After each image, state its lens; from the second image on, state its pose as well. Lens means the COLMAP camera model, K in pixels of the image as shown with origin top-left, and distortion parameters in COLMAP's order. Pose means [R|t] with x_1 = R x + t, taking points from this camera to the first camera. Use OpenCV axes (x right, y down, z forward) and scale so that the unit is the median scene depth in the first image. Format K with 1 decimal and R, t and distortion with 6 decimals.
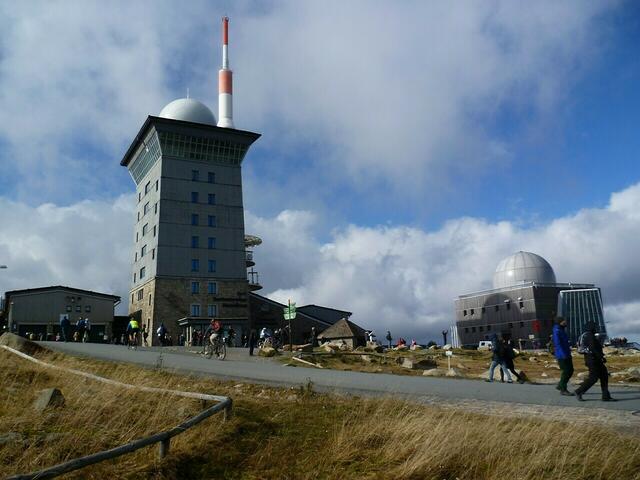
lens RADIAL K [[559.7, 0, 320.0], [0, 559.7, 240.0], [0, 0, 1]] dist [-0.086928, 0.001402]
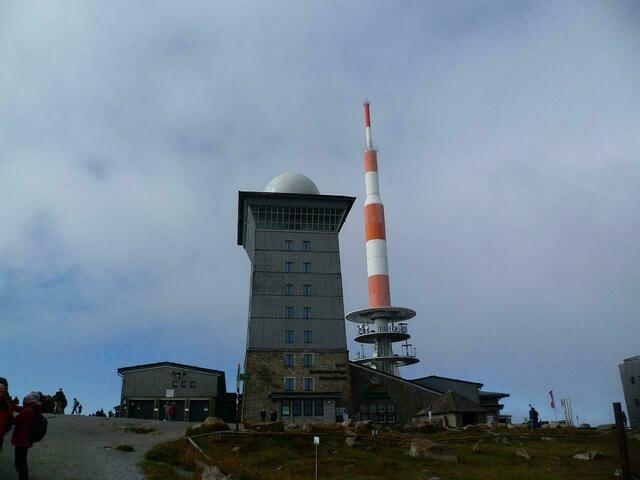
lens RADIAL K [[530.4, 0, 320.0], [0, 530.4, 240.0], [0, 0, 1]] dist [-0.088876, 0.000630]
pose [[0.932264, -0.107795, -0.345347, 0.154166], [0.056062, 0.986093, -0.156455, 0.025735], [0.357410, 0.126496, 0.925342, 0.145612]]
